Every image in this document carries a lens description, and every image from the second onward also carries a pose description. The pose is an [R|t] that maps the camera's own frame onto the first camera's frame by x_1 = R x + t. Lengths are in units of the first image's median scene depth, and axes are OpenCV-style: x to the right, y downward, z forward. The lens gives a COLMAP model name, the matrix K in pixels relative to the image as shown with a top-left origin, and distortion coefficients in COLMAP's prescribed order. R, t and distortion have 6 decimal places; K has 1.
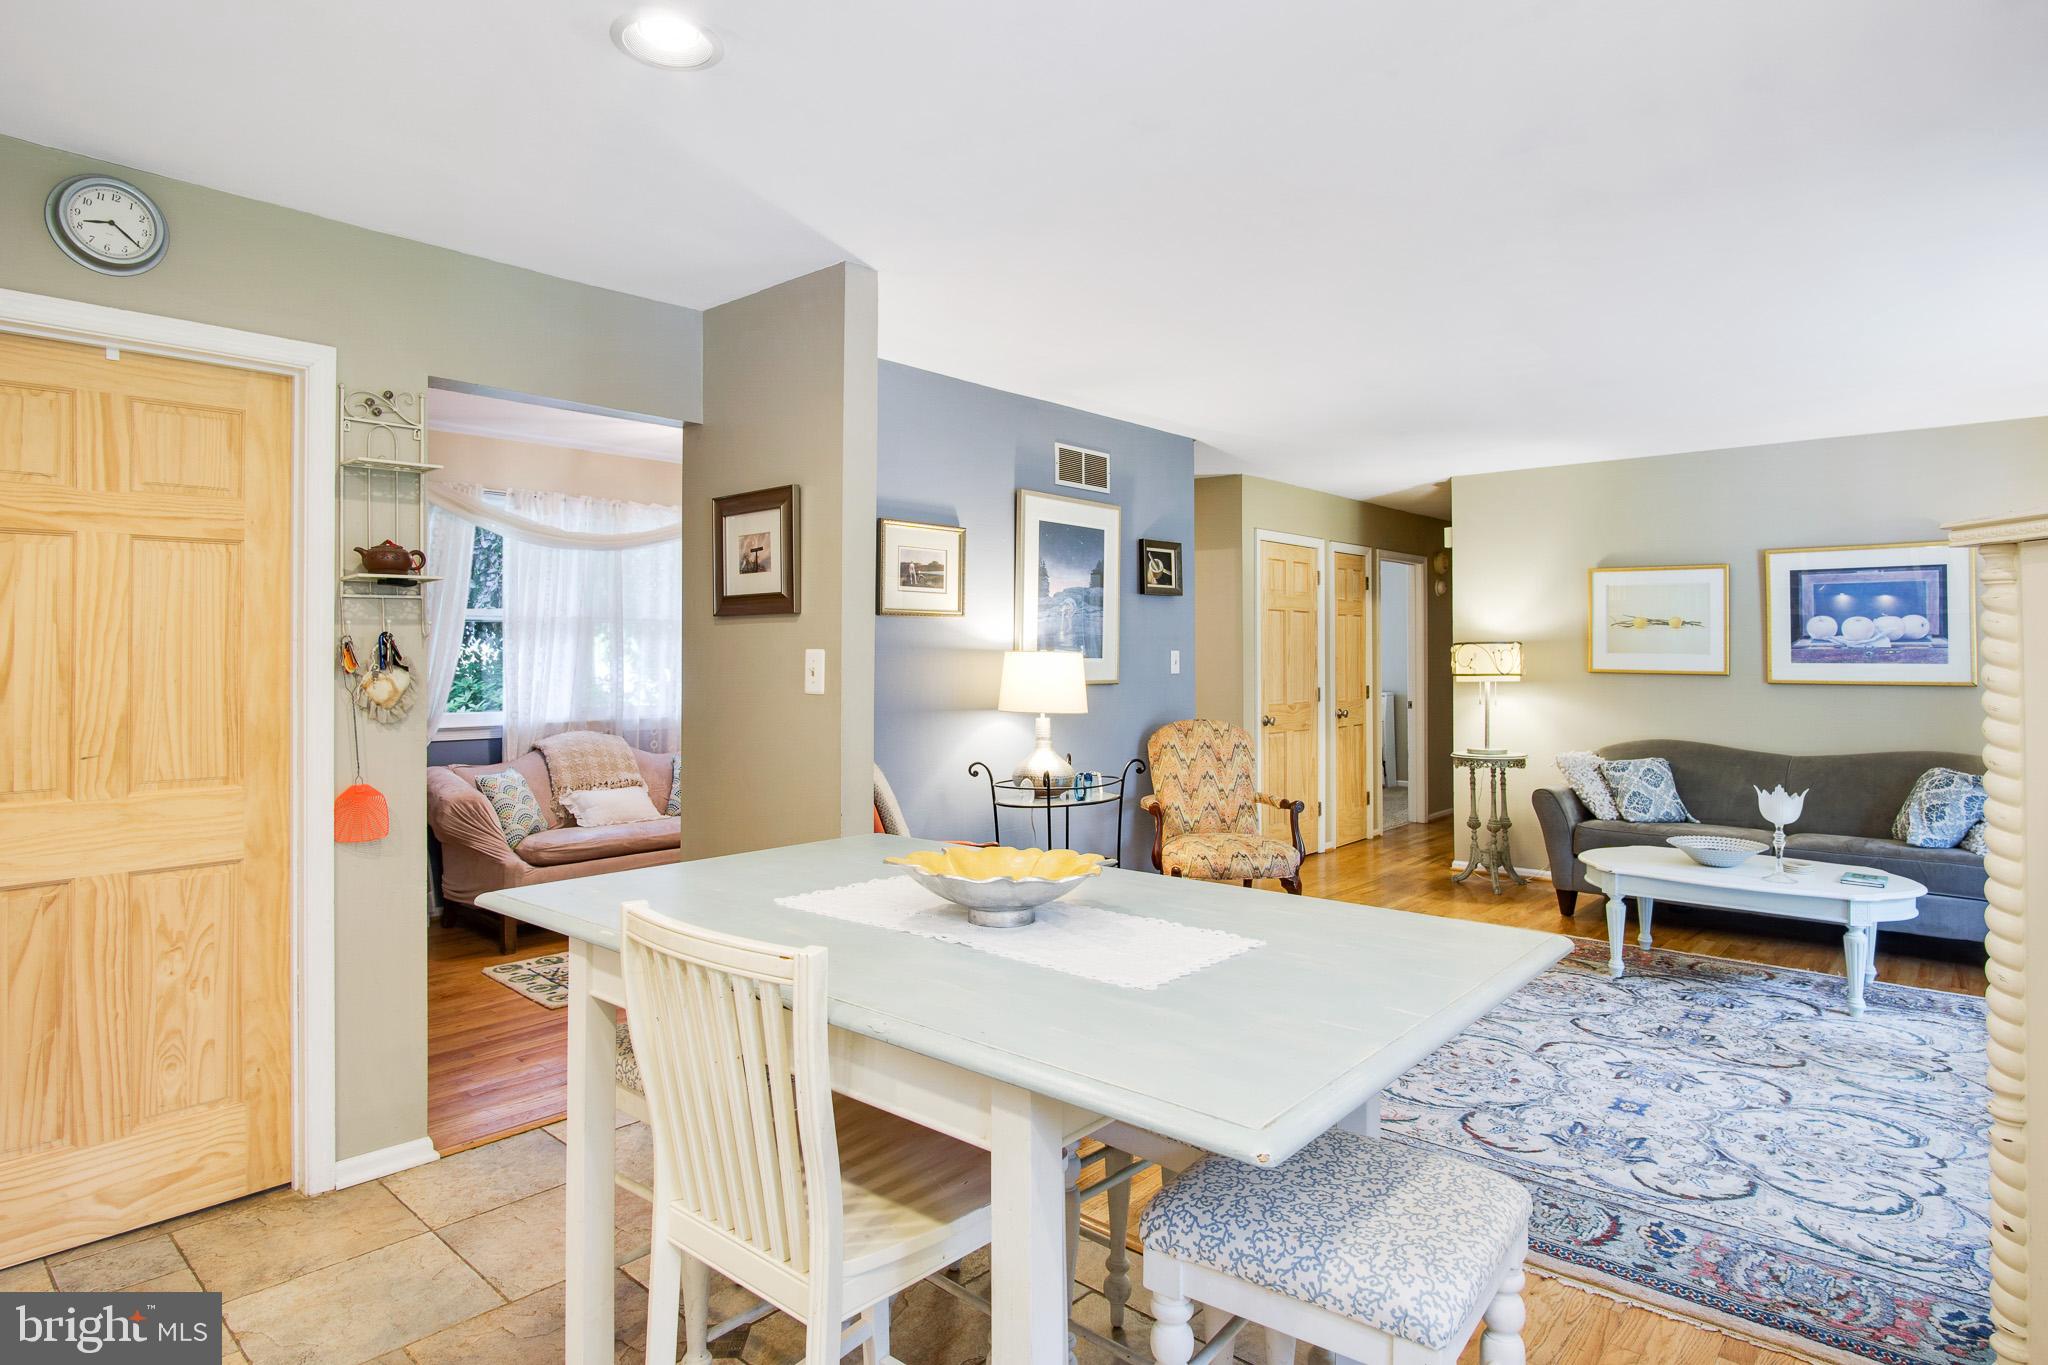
lens RADIAL K [[1096.2, 0, 1046.9], [0, 1096.2, 634.2], [0, 0, 1]] dist [-0.028022, 0.004605]
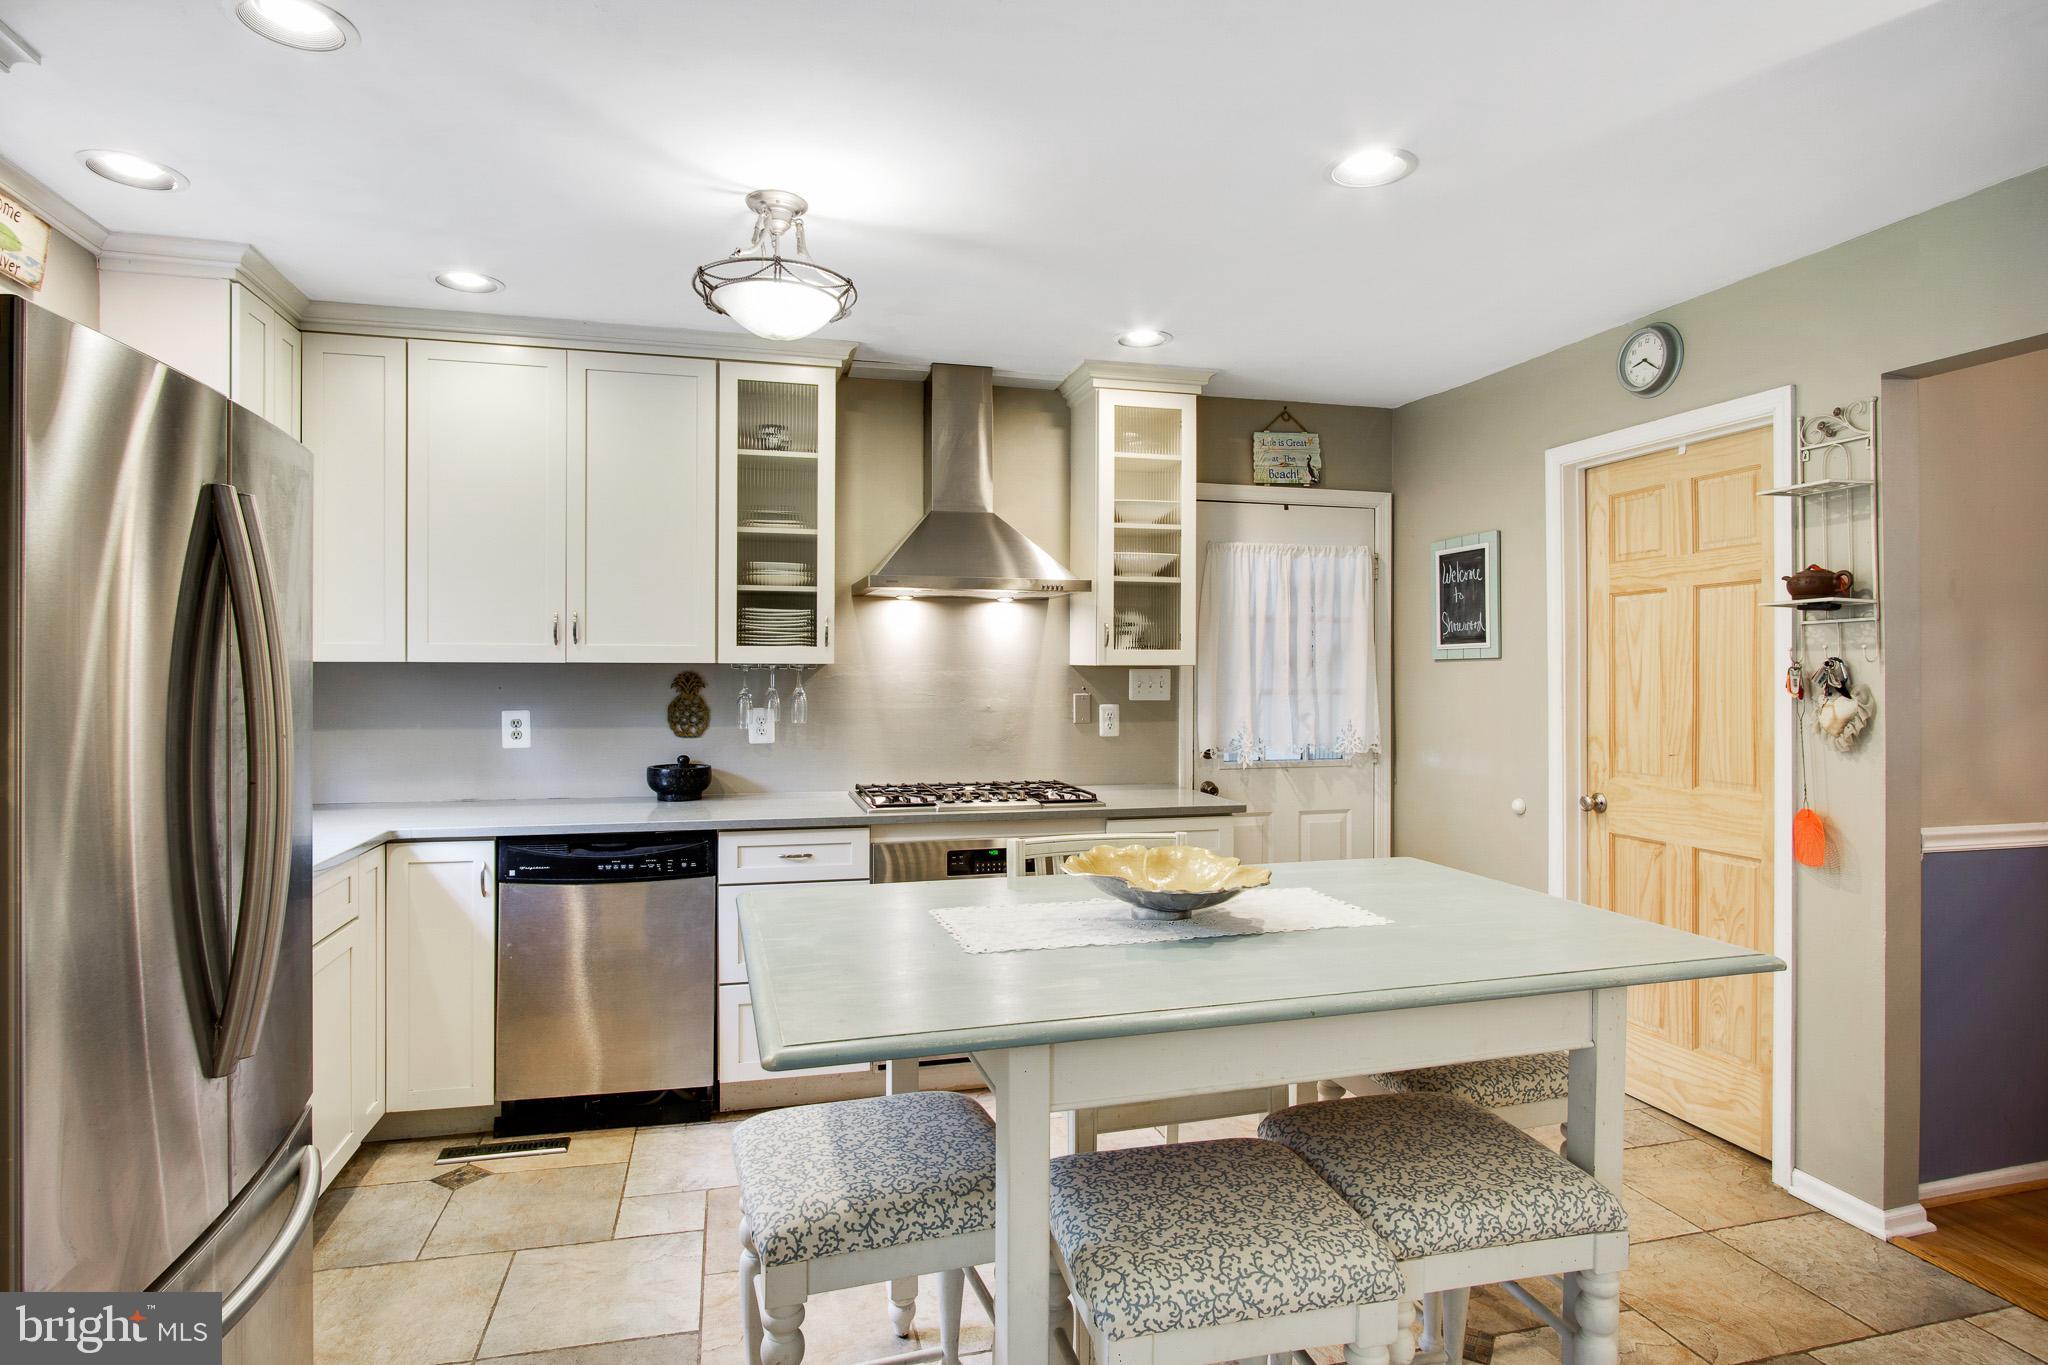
lens RADIAL K [[1096.2, 0, 1016.0], [0, 1096.2, 673.4], [0, 0, 1]] dist [-0.028022, 0.004605]
pose [[-0.557703, 0.001714, -0.830039, 0.354907], [0.010136, 0.999937, -0.004746, 0.005498], [0.829979, -0.011061, -0.557686, 0.548933]]
